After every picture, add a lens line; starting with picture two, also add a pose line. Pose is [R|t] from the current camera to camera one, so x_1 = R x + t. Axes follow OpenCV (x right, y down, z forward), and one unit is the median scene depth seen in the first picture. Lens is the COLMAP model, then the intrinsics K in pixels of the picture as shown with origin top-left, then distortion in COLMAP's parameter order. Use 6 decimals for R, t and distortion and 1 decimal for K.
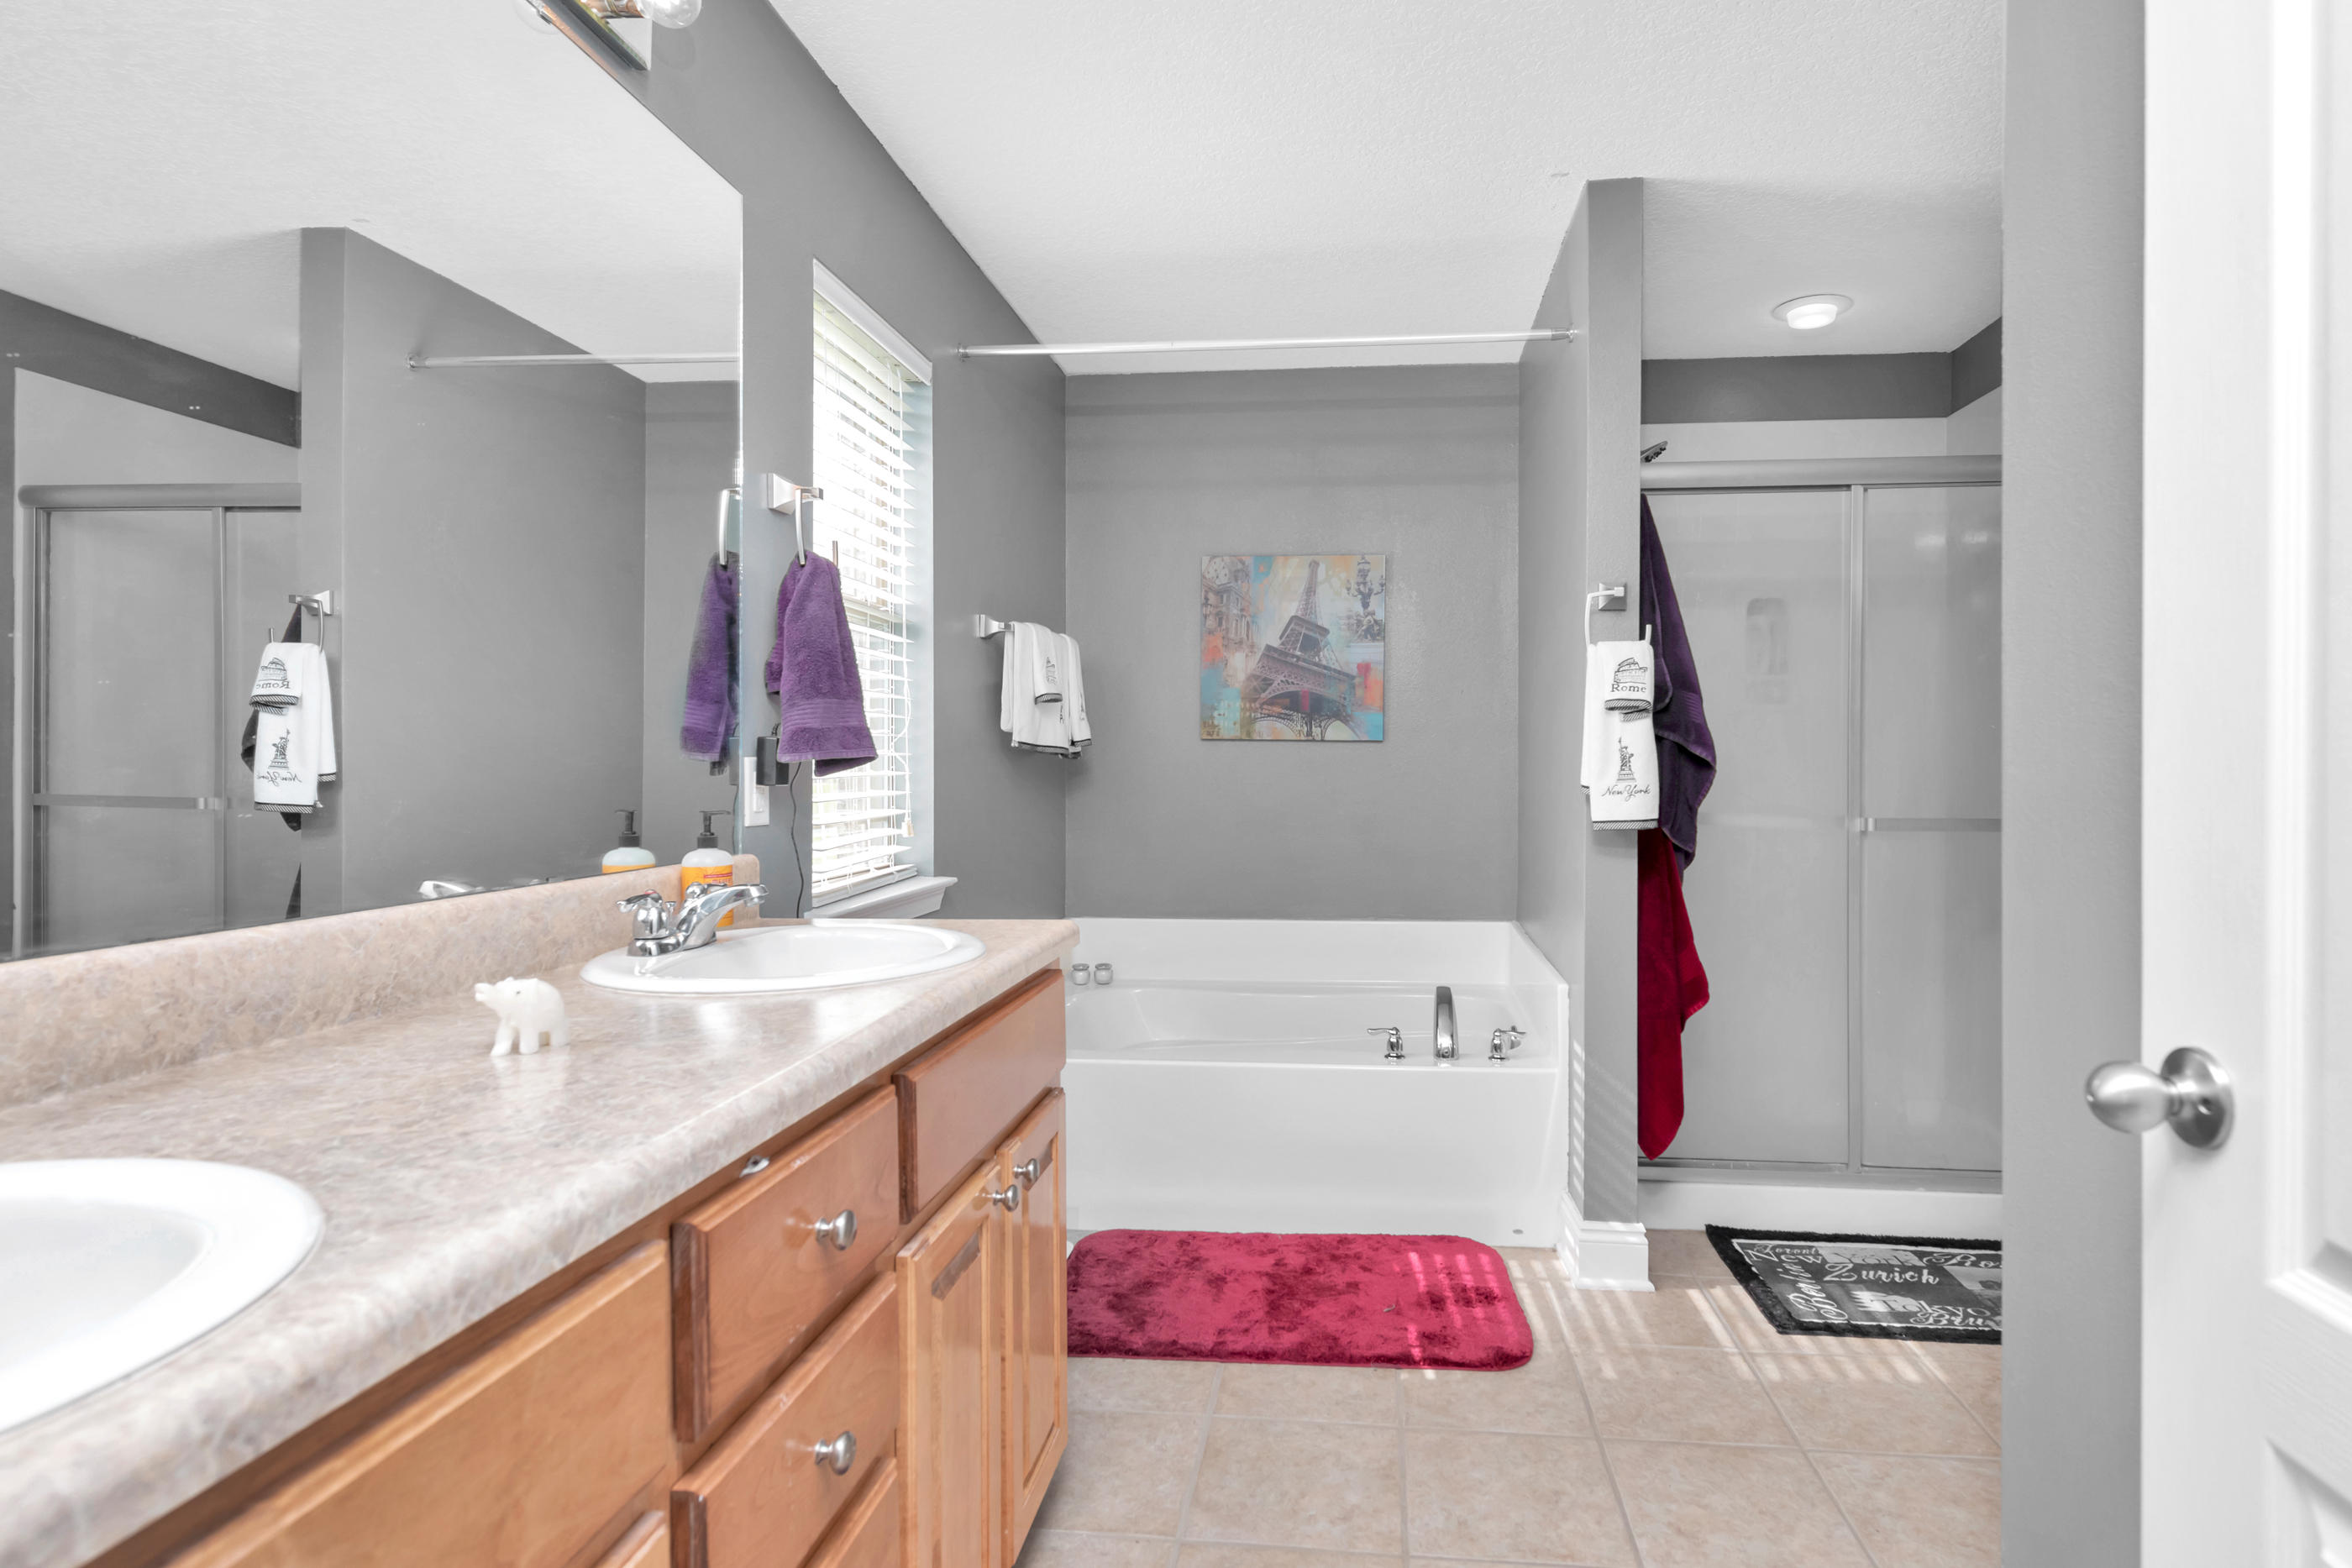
lens RADIAL K [[1240.4, 0, 1275.0], [0, 1240.4, 760.7], [0, 0, 1]] dist [0.008195, -0.009209]
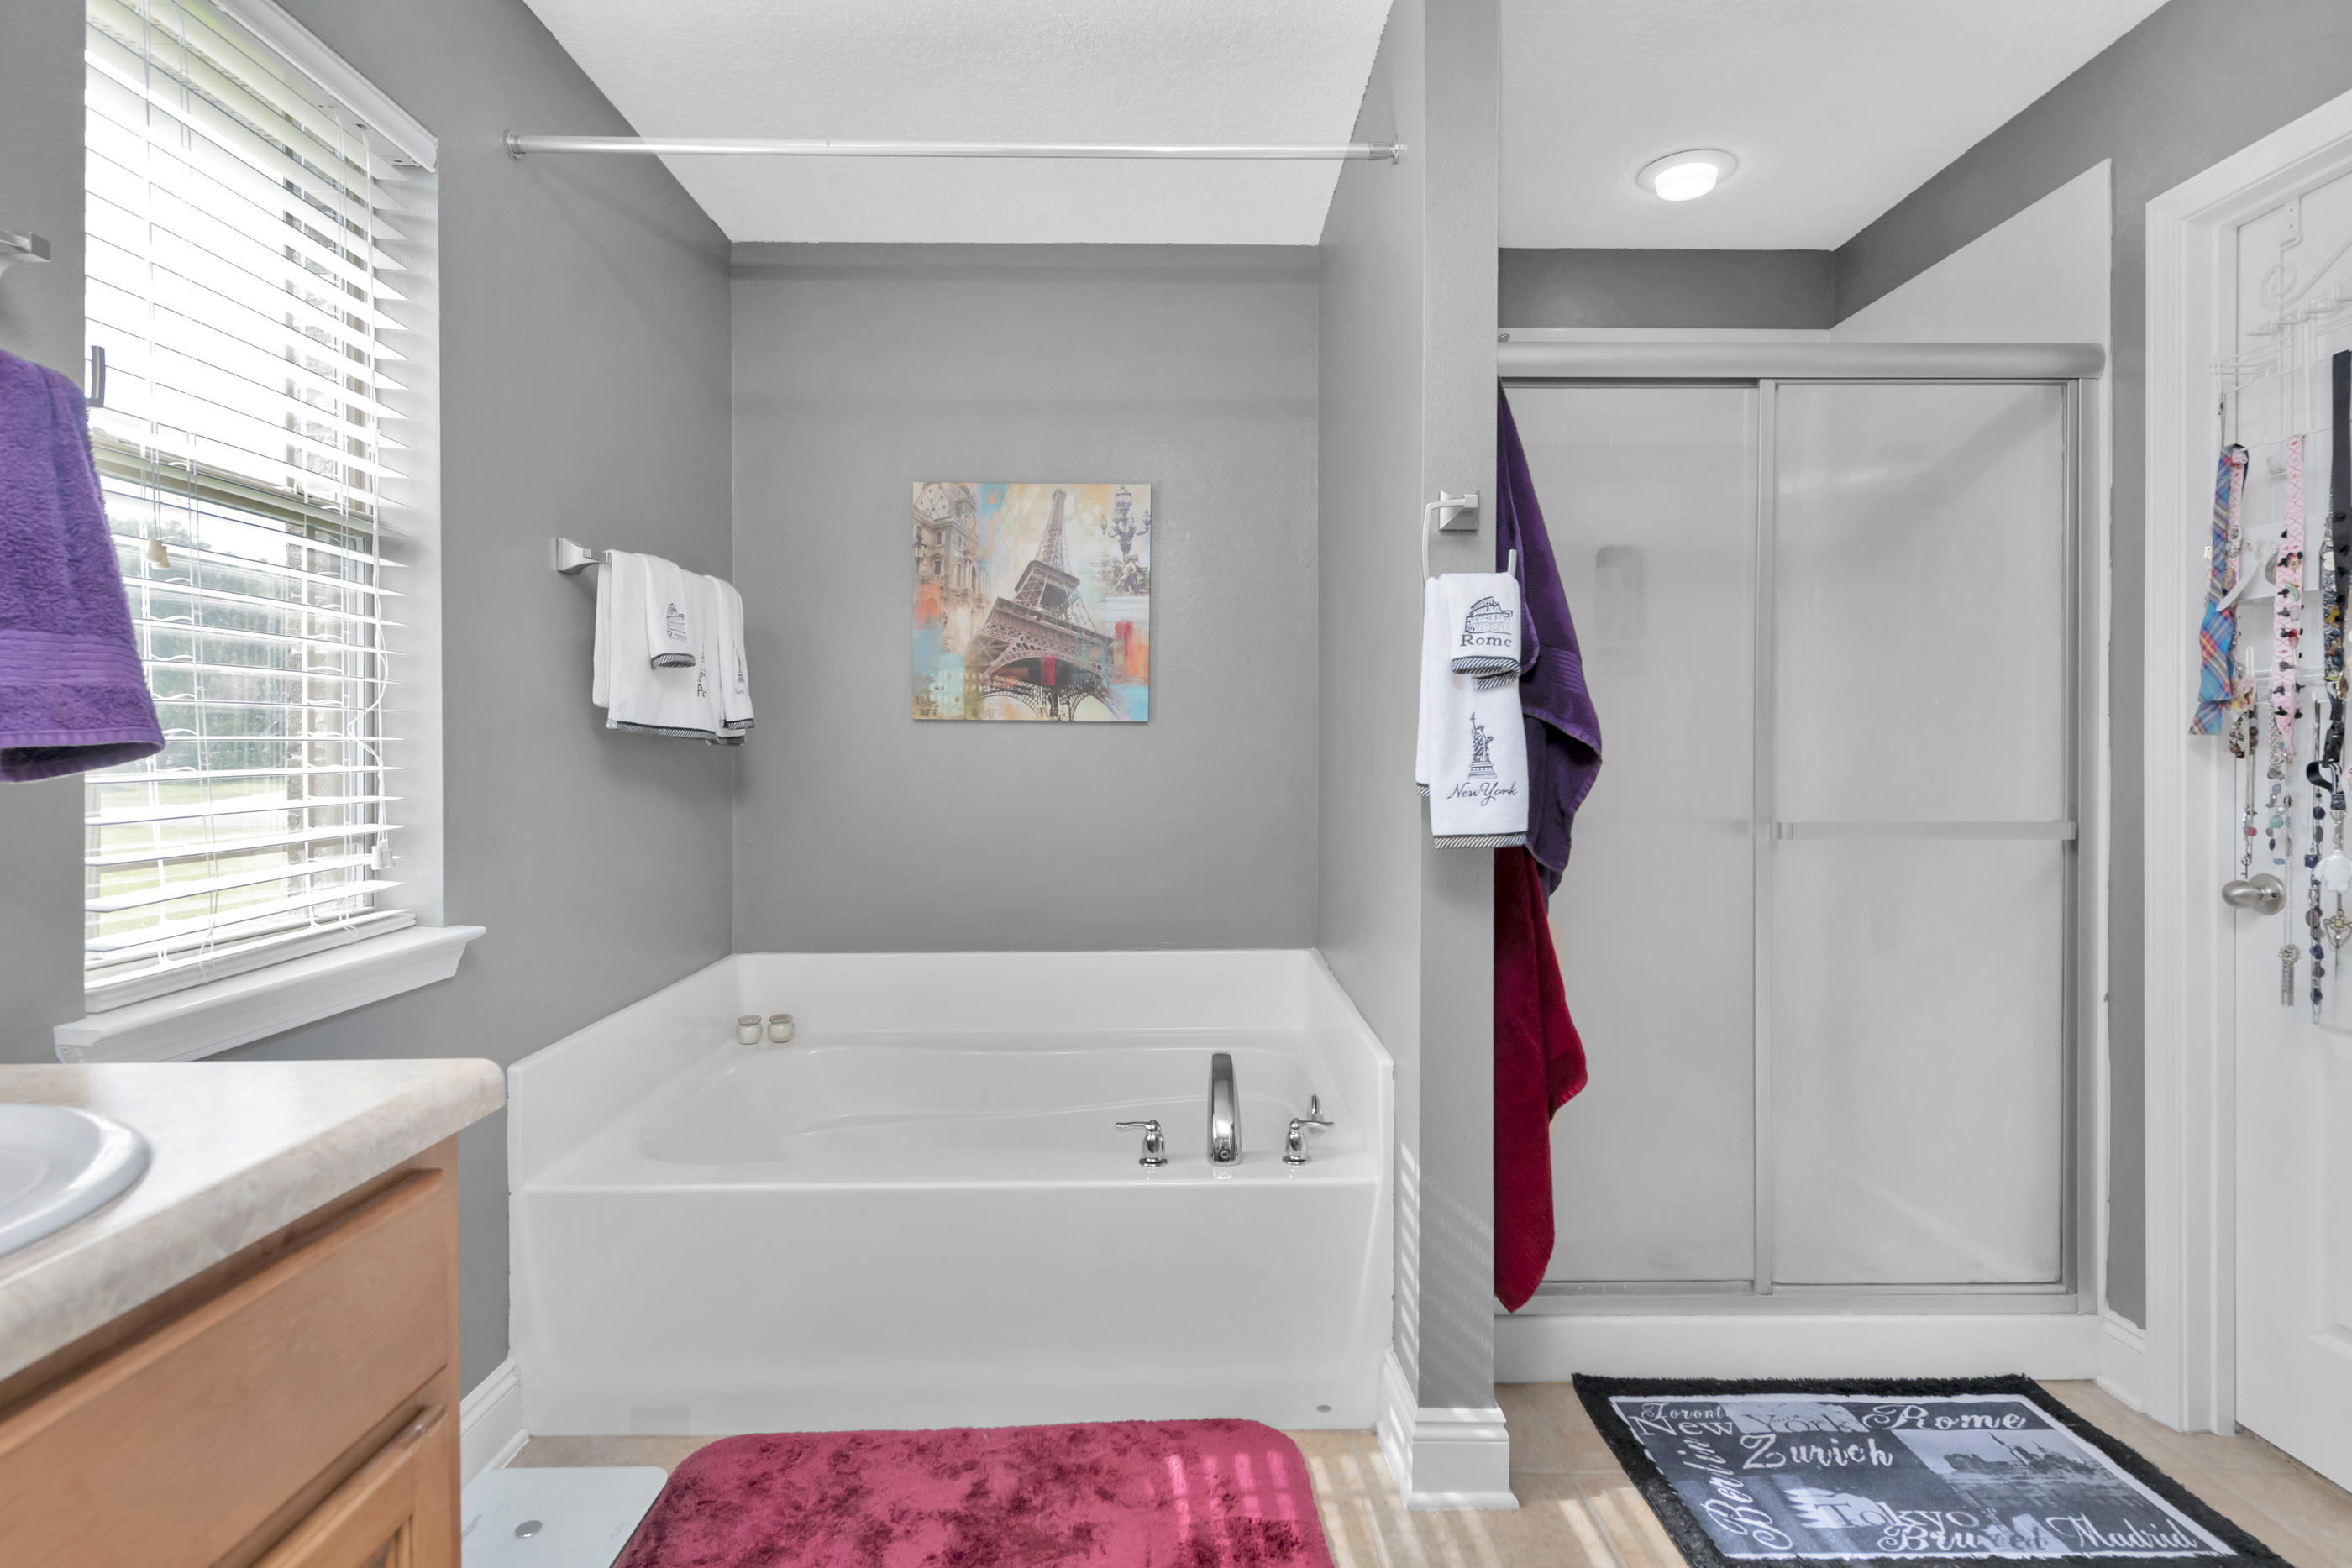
lens RADIAL K [[1202.6, 0, 1186.2], [0, 1202.6, 757.8], [0, 0, 1]] dist [0.002209, -0.000206]
pose [[0.995700, -0.002767, 0.092598, 0.055914], [0.001879, 0.999951, 0.009671, -0.000807], [-0.092621, -0.009456, 0.995657, 0.333935]]
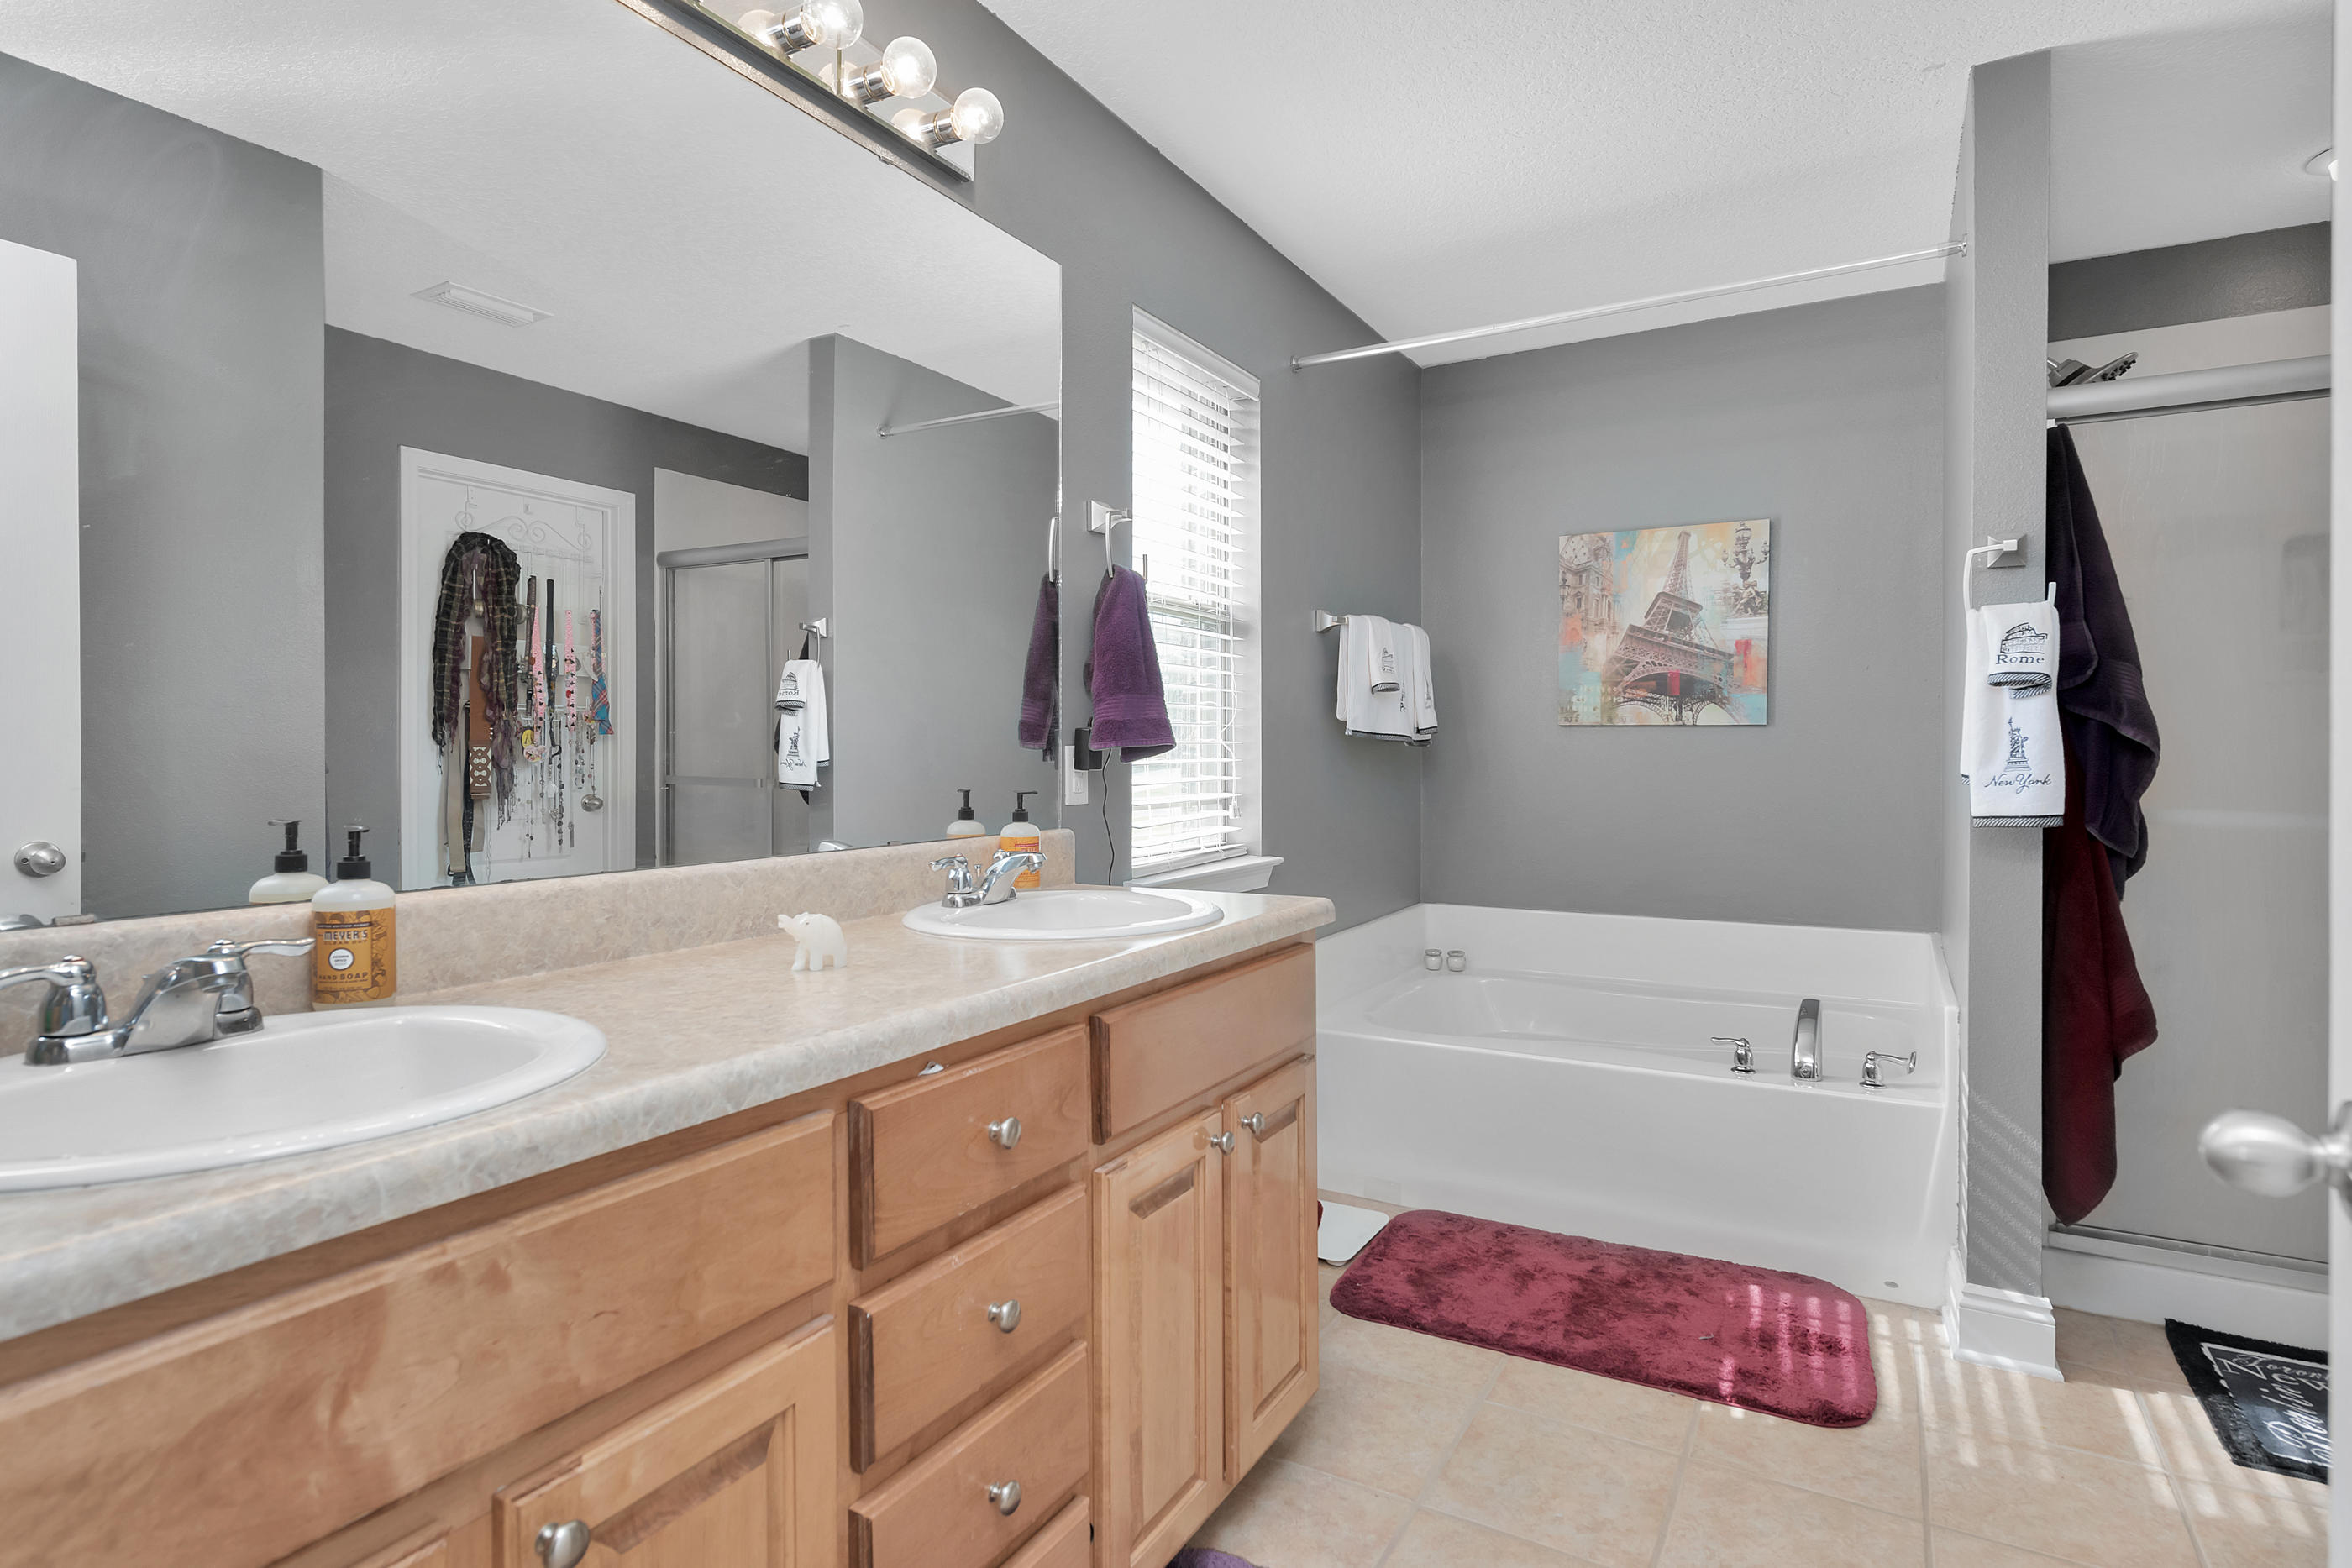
lens RADIAL K [[1248.6, 0, 1168.5], [0, 1248.6, 752.3], [0, 0, 1]] dist [0.000673, -0.003998]
pose [[0.901188, -0.002542, -0.433421, 0.122492], [0.003518, 0.999993, 0.001451, 0.001405], [0.433414, -0.002833, 0.901190, -0.012104]]
